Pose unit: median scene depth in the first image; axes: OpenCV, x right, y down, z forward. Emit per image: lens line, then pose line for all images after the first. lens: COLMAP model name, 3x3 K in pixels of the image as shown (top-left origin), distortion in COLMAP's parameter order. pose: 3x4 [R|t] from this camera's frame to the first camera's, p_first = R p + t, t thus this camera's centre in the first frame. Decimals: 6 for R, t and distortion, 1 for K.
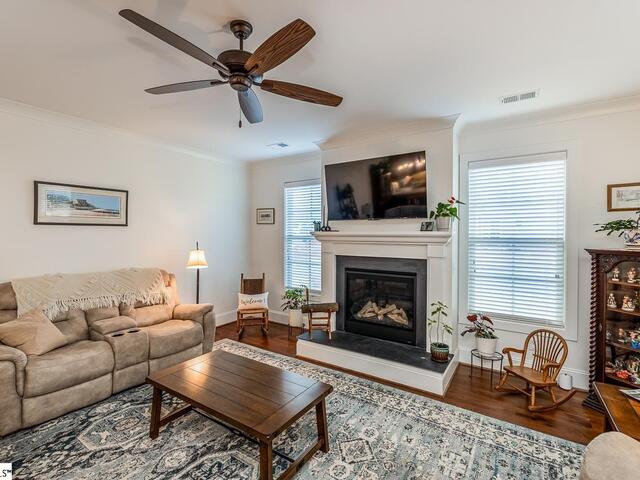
lens RADIAL K [[328.2, 0, 312.4], [0, 328.2, 230.6], [0, 0, 1]] dist [-0.001020, 0.000435]
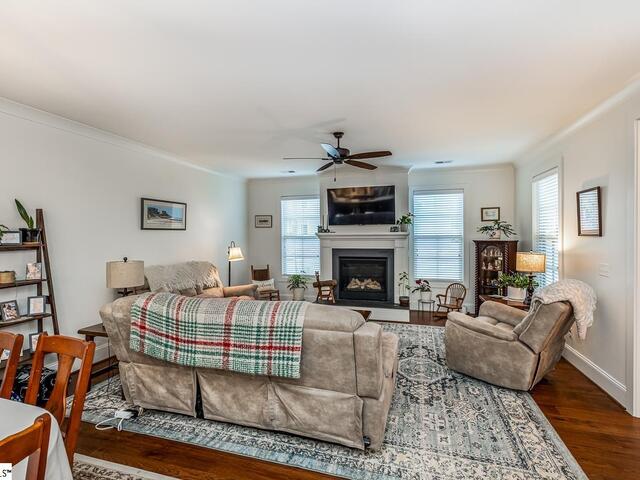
lens RADIAL K [[341.6, 0, 315.7], [0, 341.6, 230.7], [0, 0, 1]] dist [0.001944, 0.001901]
pose [[0.954551, -0.007438, 0.297954, -0.527937], [0.007926, 0.999968, -0.000428, -0.007330], [-0.297941, 0.002770, 0.954580, -0.528101]]
